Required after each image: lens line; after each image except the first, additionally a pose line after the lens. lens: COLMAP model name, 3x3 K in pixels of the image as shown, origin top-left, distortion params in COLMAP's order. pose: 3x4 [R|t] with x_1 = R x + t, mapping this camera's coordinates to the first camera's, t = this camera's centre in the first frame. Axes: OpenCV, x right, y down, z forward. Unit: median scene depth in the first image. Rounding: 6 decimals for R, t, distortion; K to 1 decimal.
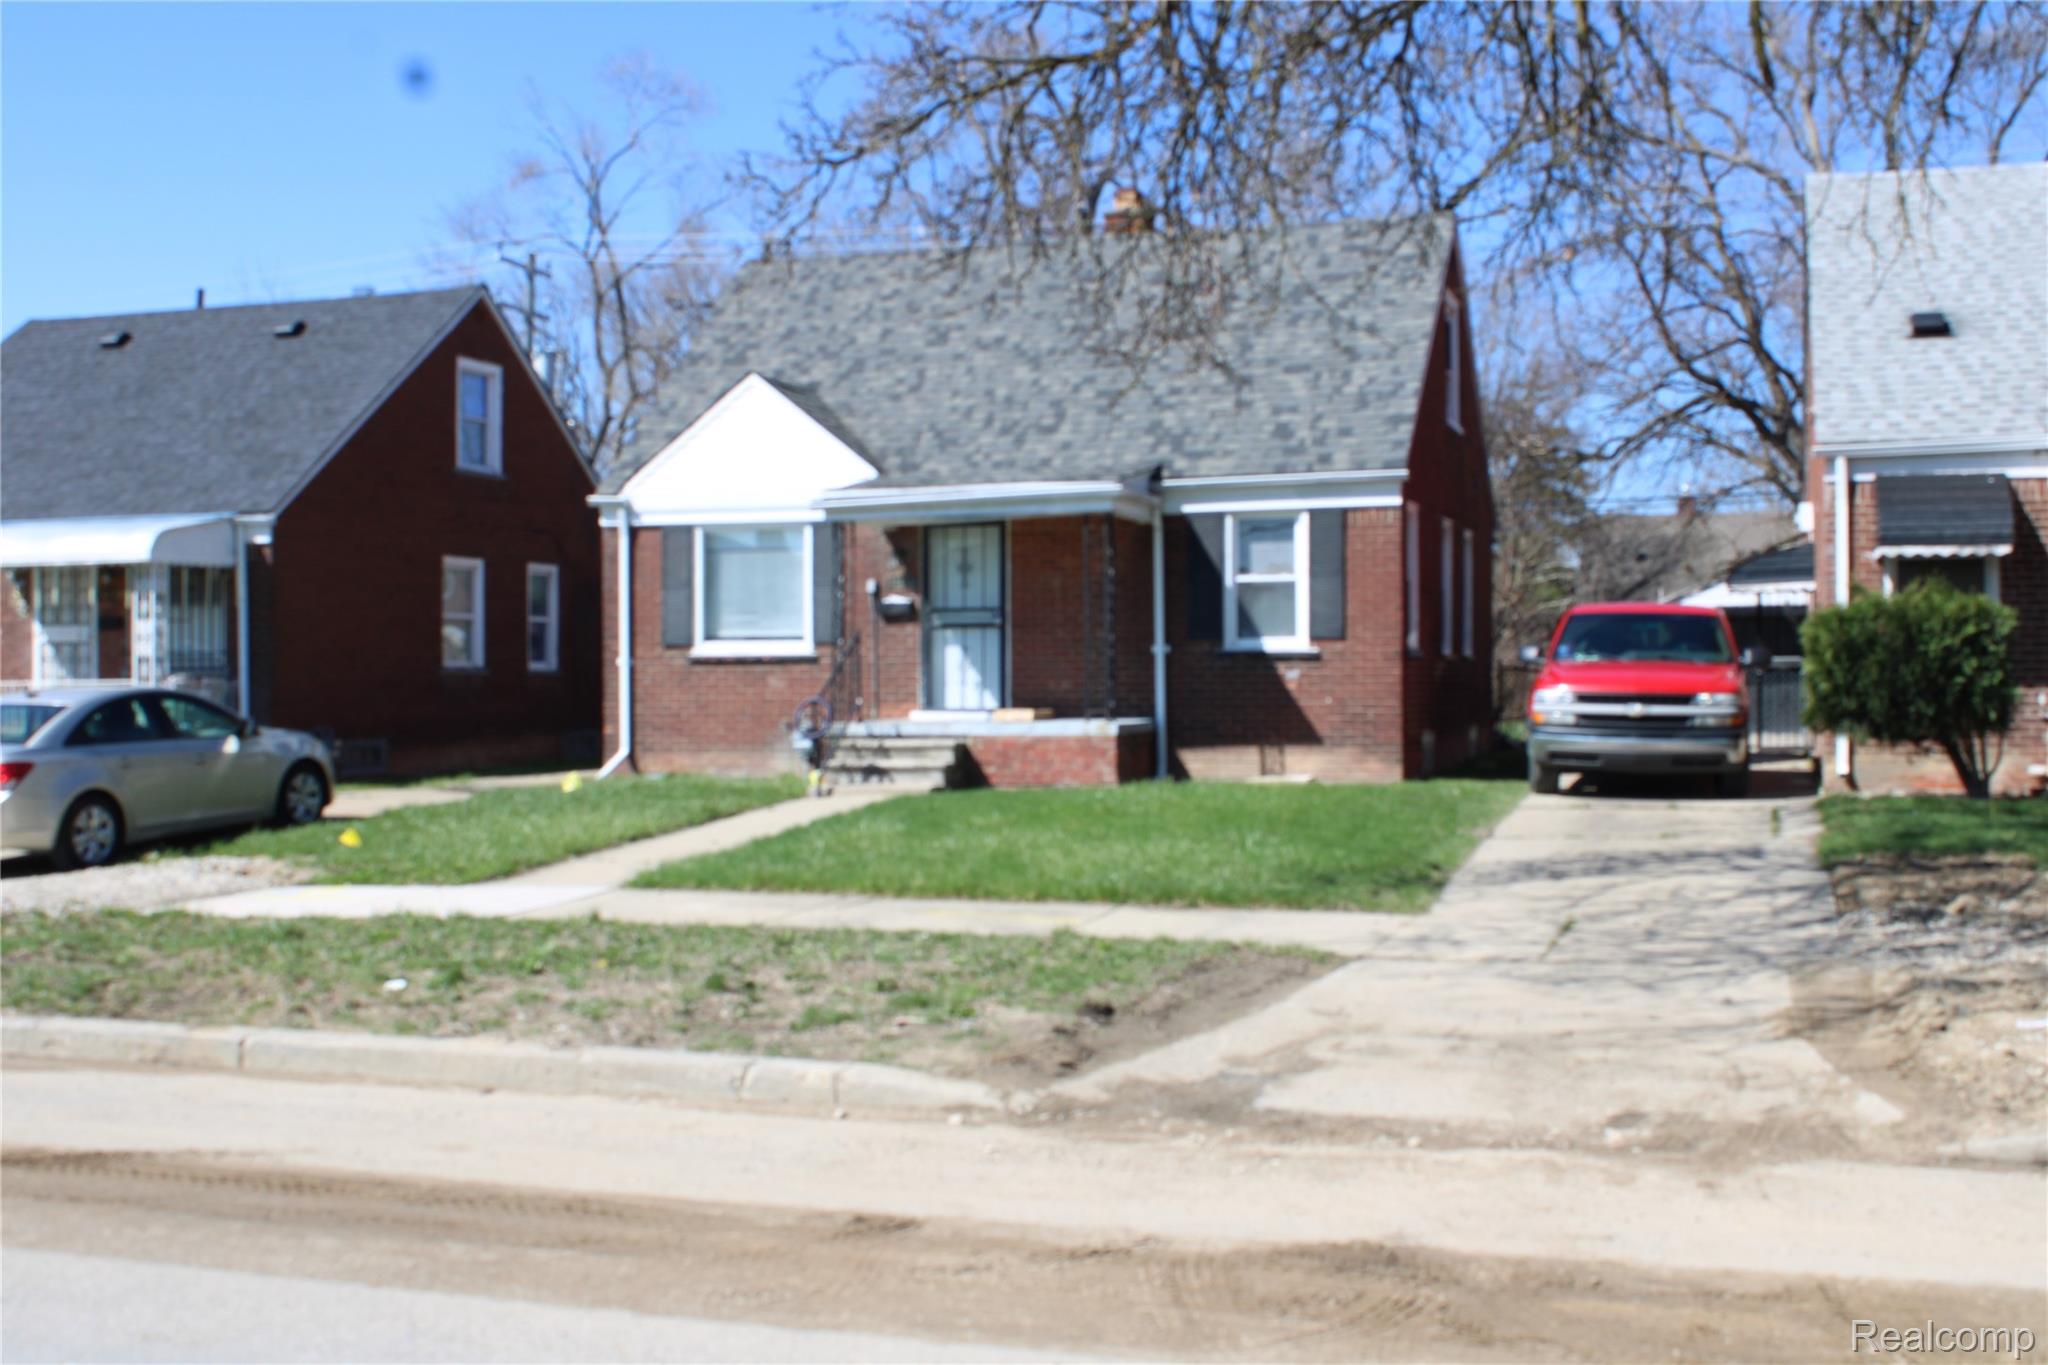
lens RADIAL K [[2209.8, 0, 1024.0], [0, 2209.8, 682.5], [0, 0, 1]] dist [0.010944, 0.013825]
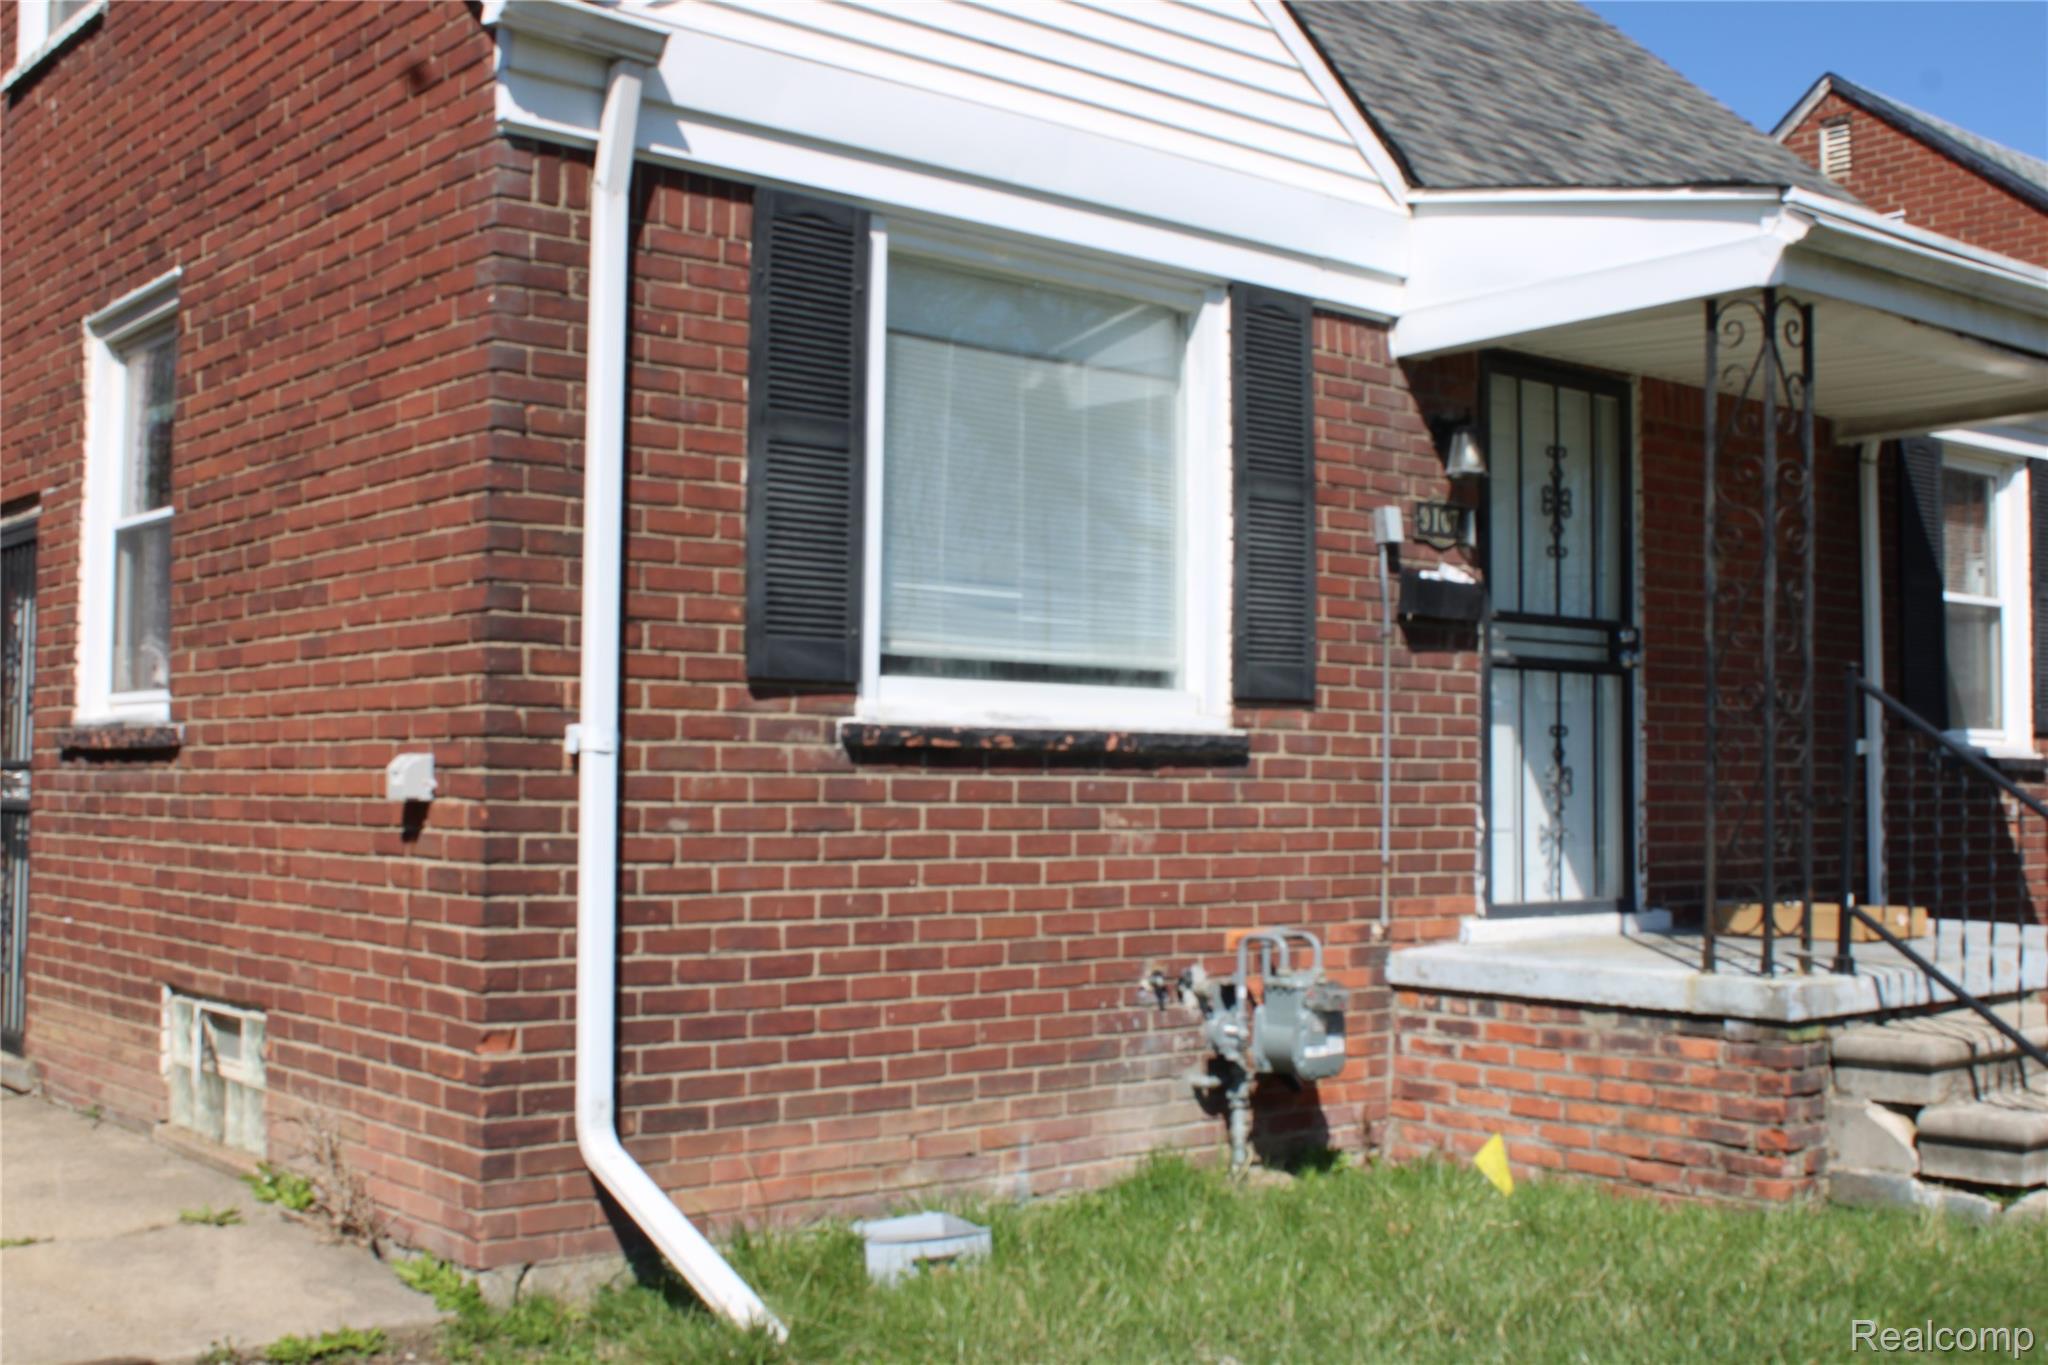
lens RADIAL K [[2209.8, 0, 1024.0], [0, 2209.8, 682.5], [0, 0, 1]] dist [0.010944, 0.013825]
pose [[0.535956, 0.047141, 0.842929, -0.364497], [-0.012062, 0.998766, -0.048186, -0.005318], [-0.844160, 0.015658, 0.535863, 0.883515]]
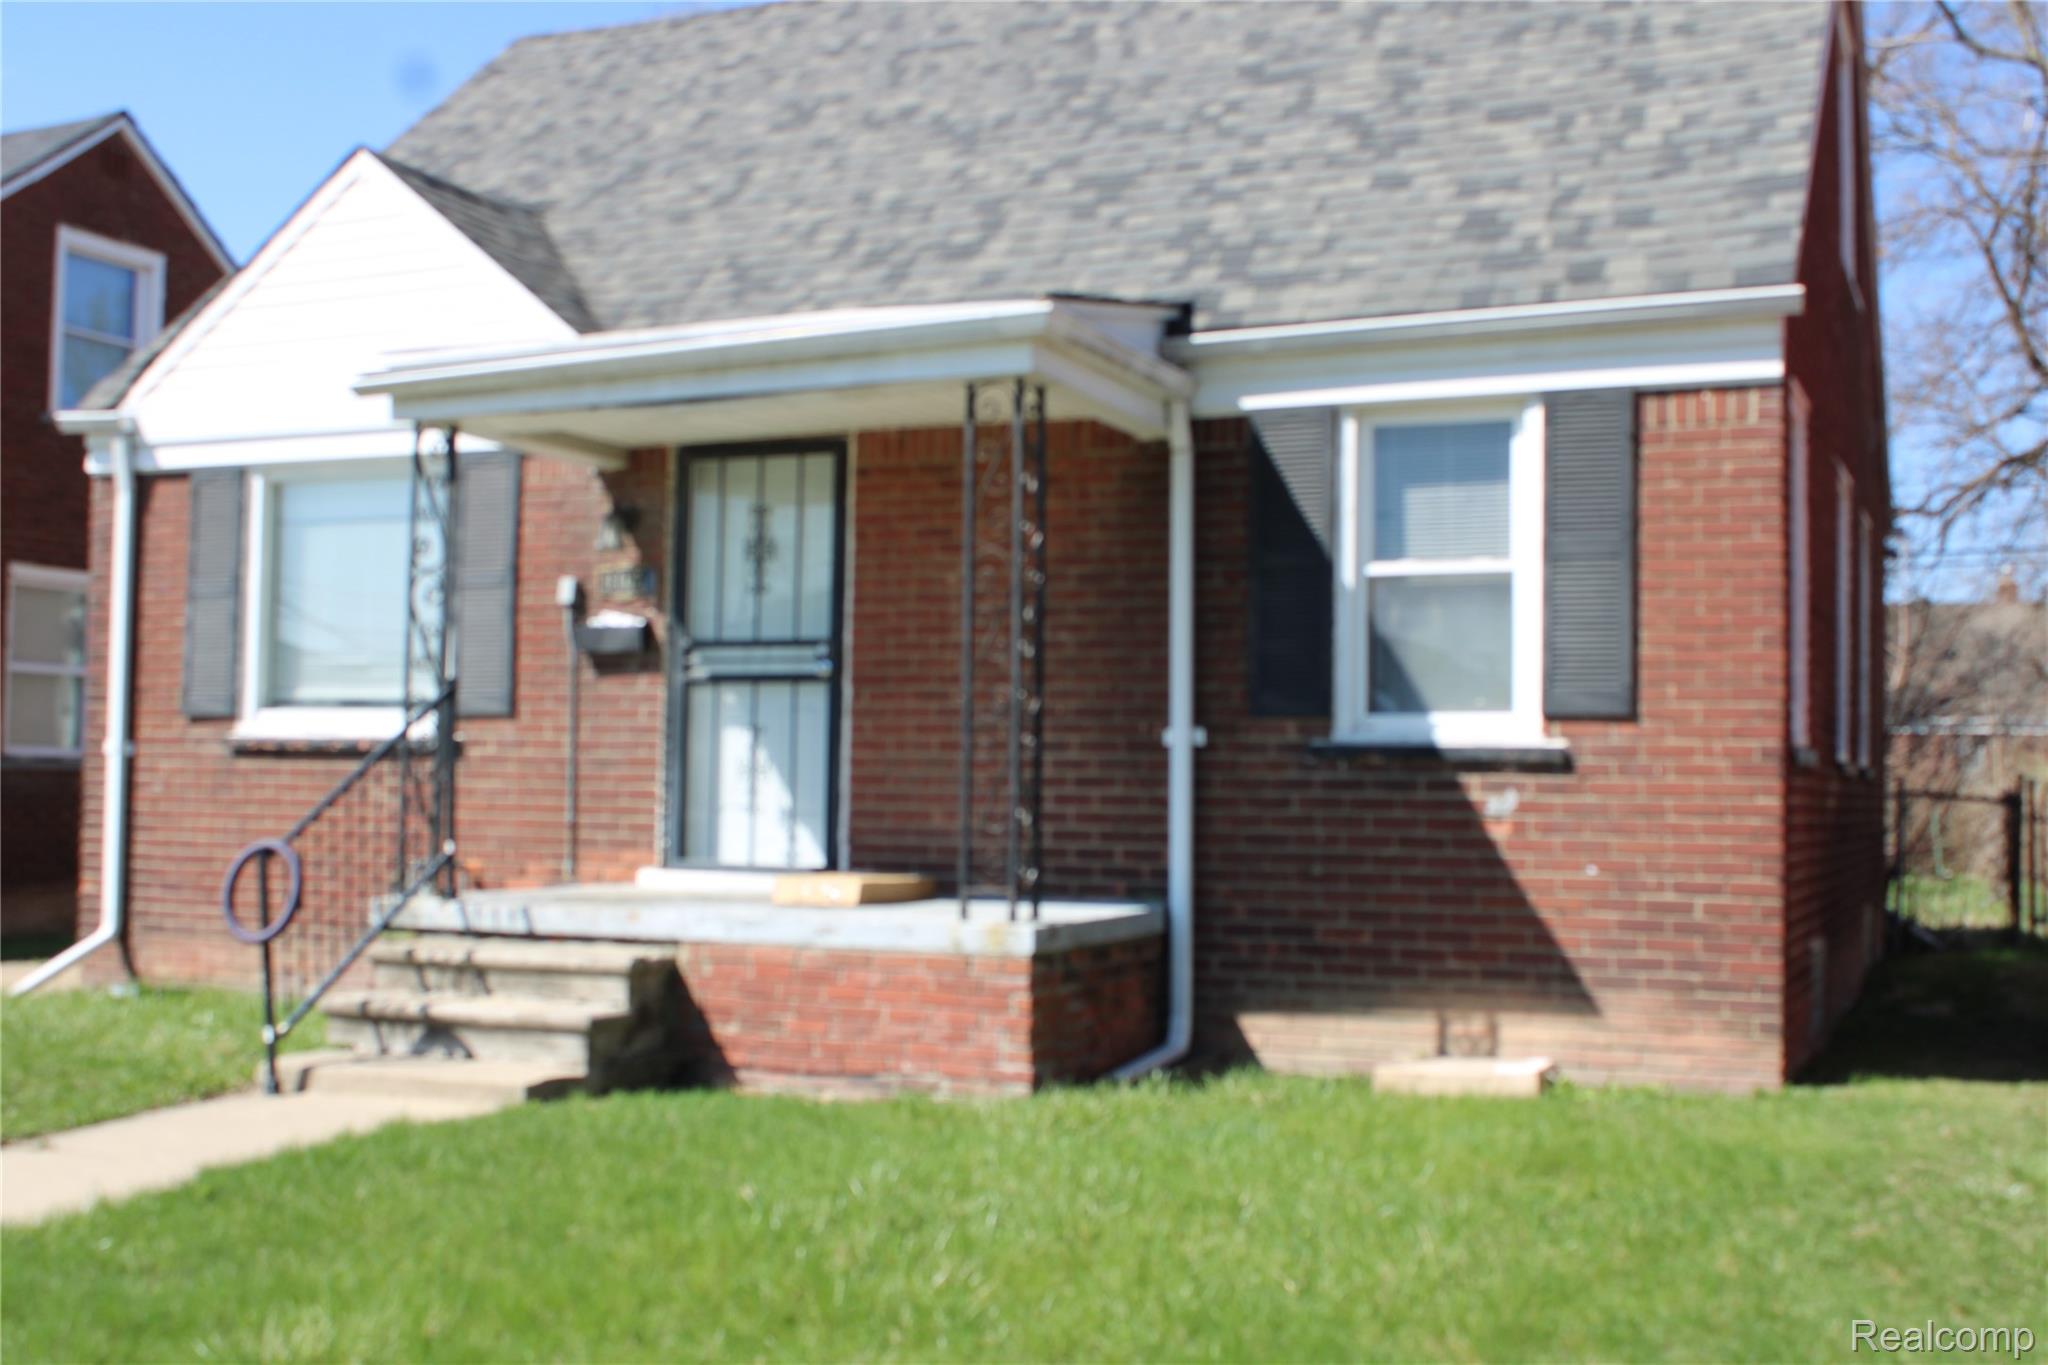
lens RADIAL K [[2144.4, 0, 1050.8], [0, 2144.4, 687.3], [0, 0, 1]] dist [-0.050872, 0.006939]
pose [[0.995622, 0.014934, -0.092273, 0.071940], [-0.019455, 0.998644, -0.048293, -0.004246], [0.091427, 0.049876, 0.994562, 0.576078]]
